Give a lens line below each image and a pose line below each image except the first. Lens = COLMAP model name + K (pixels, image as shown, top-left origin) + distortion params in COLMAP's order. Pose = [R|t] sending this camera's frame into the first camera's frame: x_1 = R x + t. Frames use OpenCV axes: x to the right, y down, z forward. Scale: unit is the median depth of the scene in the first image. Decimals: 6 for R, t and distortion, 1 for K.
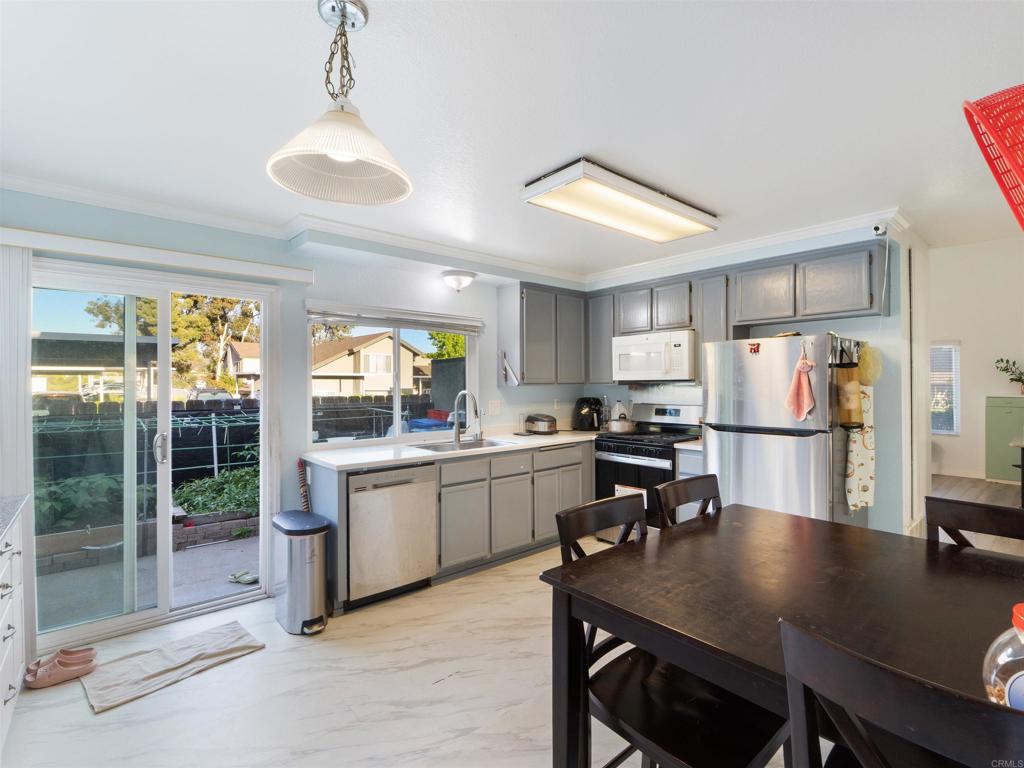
lens RADIAL K [[492.0, 0, 513.2], [0, 492.0, 381.0], [0, 0, 1]] dist [-0.004925, -0.000464]
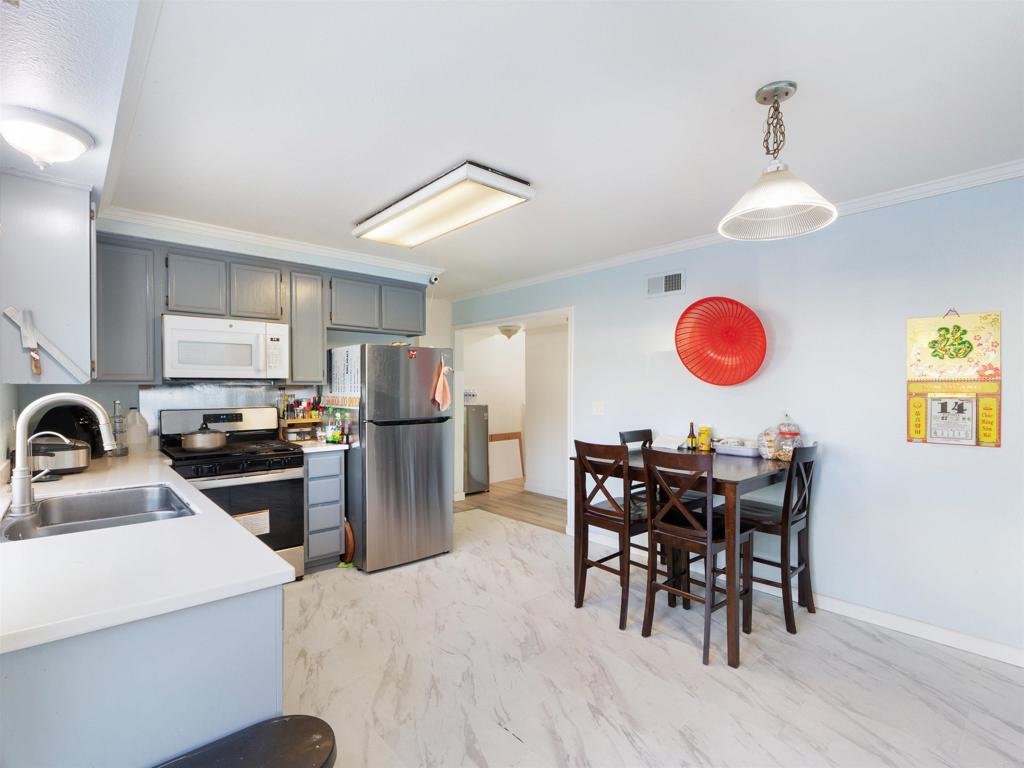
lens RADIAL K [[492.0, 0, 518.1], [0, 492.0, 386.1], [0, 0, 1]] dist [-0.004925, -0.000464]
pose [[-0.029187, 0.006040, 0.999556, -0.605309], [-0.001572, 0.999980, -0.006088, 0.017355], [-0.999573, -0.001749, -0.029176, 0.635397]]
